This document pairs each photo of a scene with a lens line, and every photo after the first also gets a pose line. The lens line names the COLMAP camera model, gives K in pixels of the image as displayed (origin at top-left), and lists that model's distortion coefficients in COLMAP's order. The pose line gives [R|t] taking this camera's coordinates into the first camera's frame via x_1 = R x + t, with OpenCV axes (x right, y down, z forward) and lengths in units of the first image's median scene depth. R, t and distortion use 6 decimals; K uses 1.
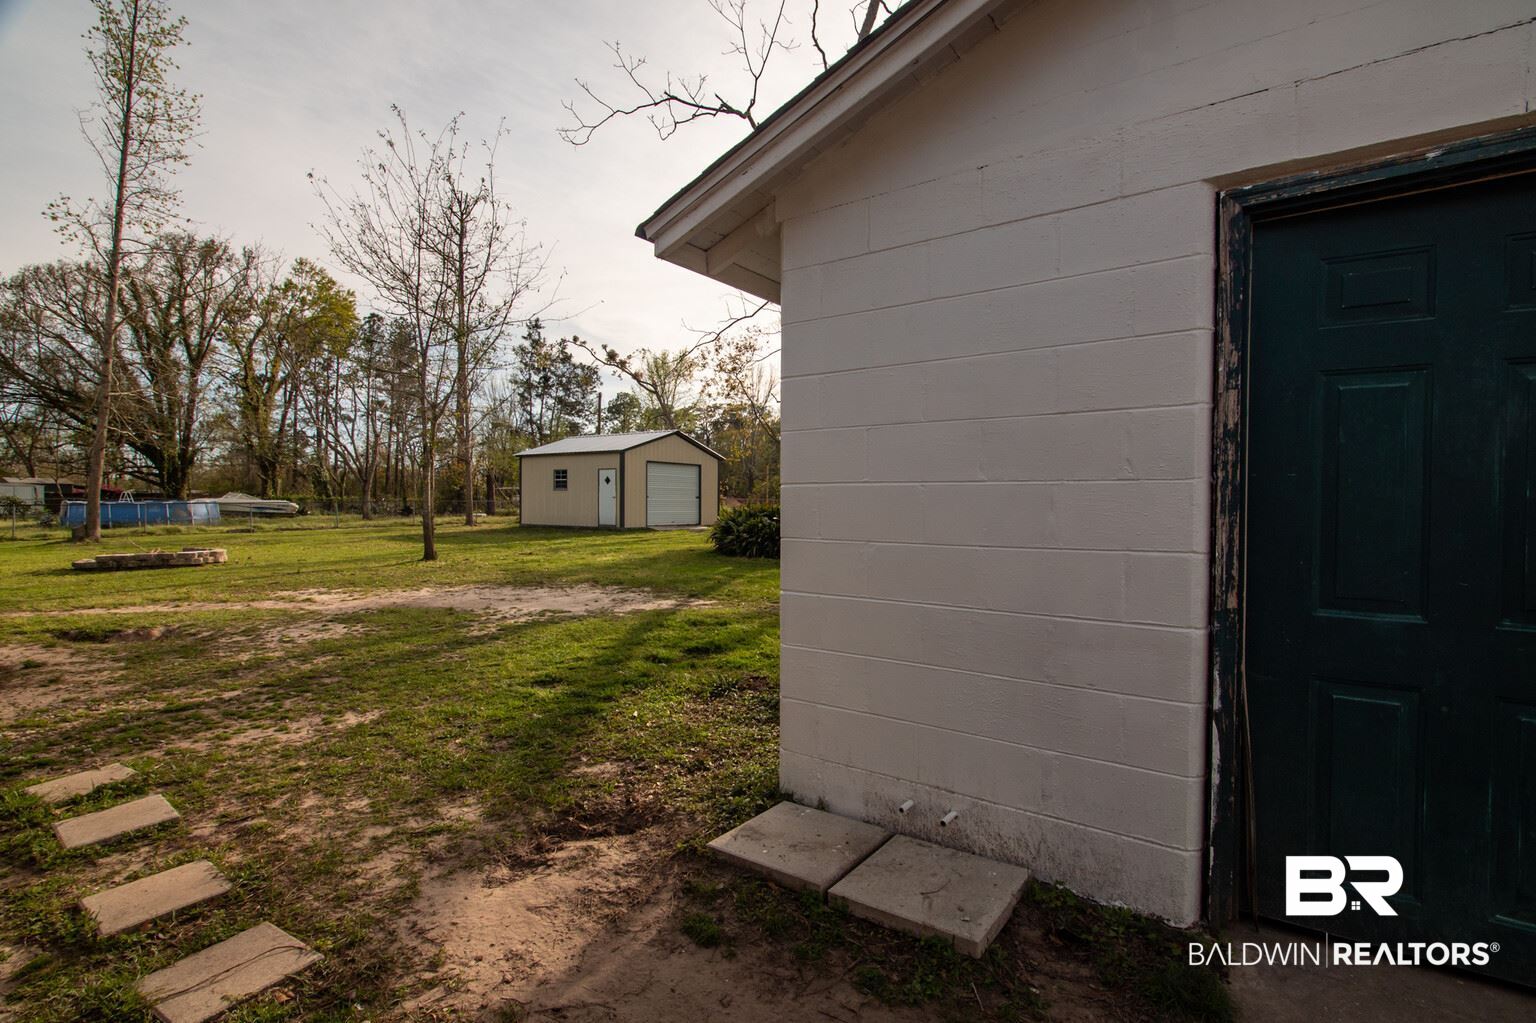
lens RADIAL K [[703.3, 0, 789.7], [0, 703.3, 511.2], [0, 0, 1]] dist [0.017690, -0.012912]
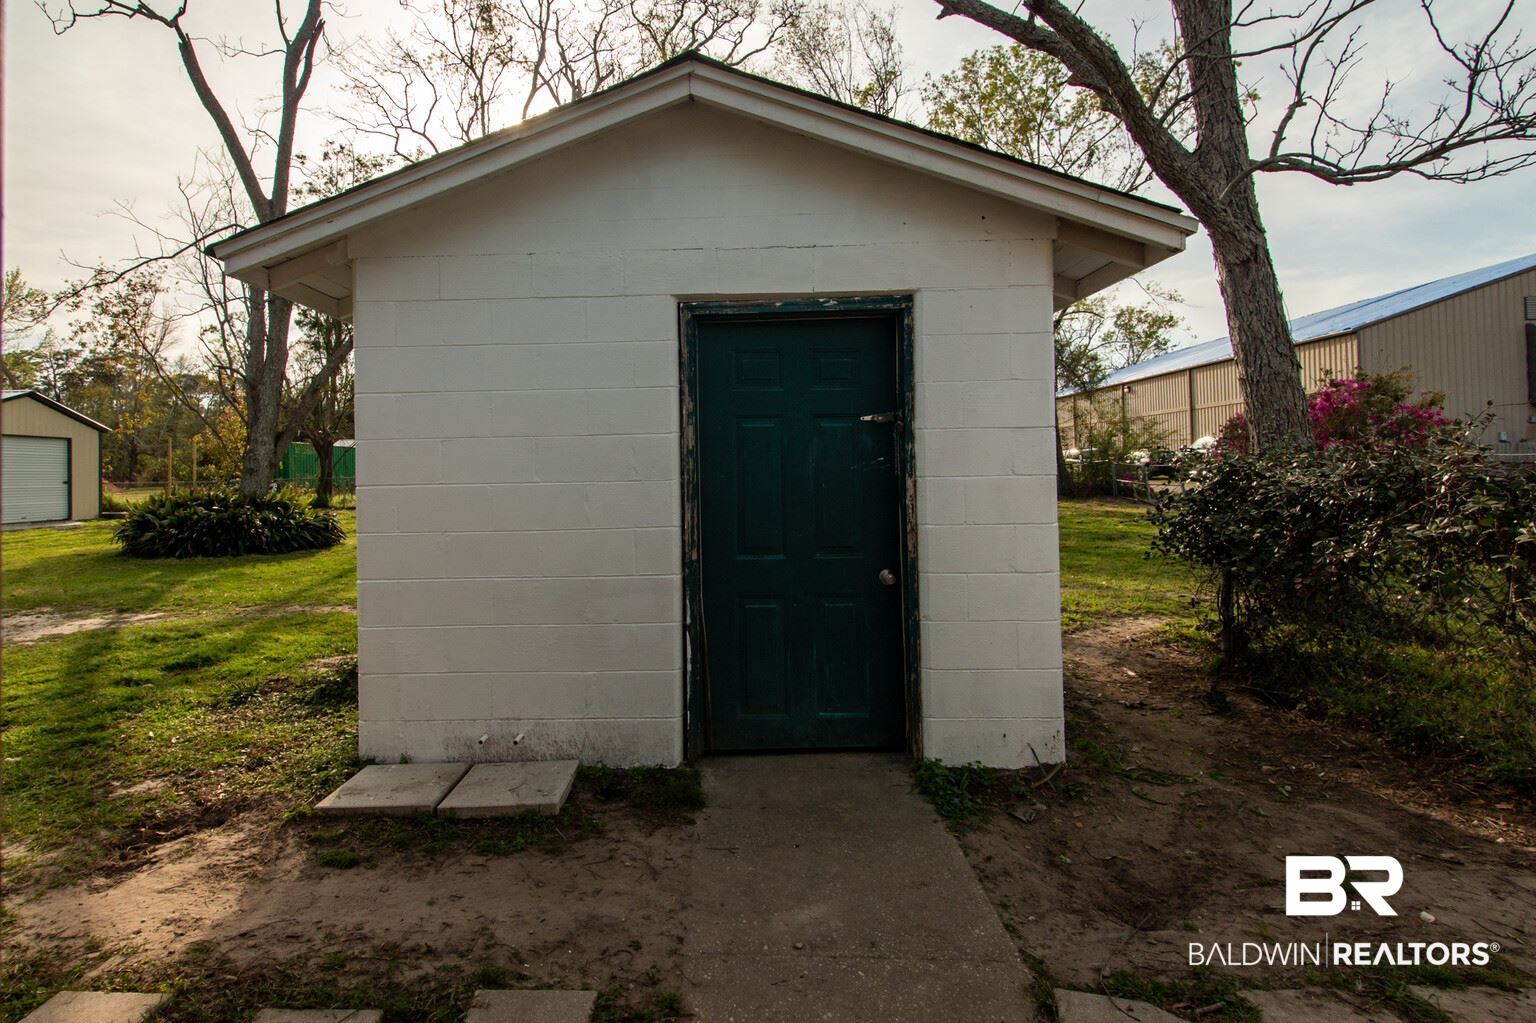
lens RADIAL K [[782.2, 0, 687.7], [0, 782.2, 452.3], [0, 0, 1]] dist [0.000504, -0.000070]
pose [[0.841582, -0.008467, 0.540063, -0.245404], [0.031395, 0.998953, -0.033262, -0.034311], [-0.539217, 0.044948, 0.840967, -0.353915]]
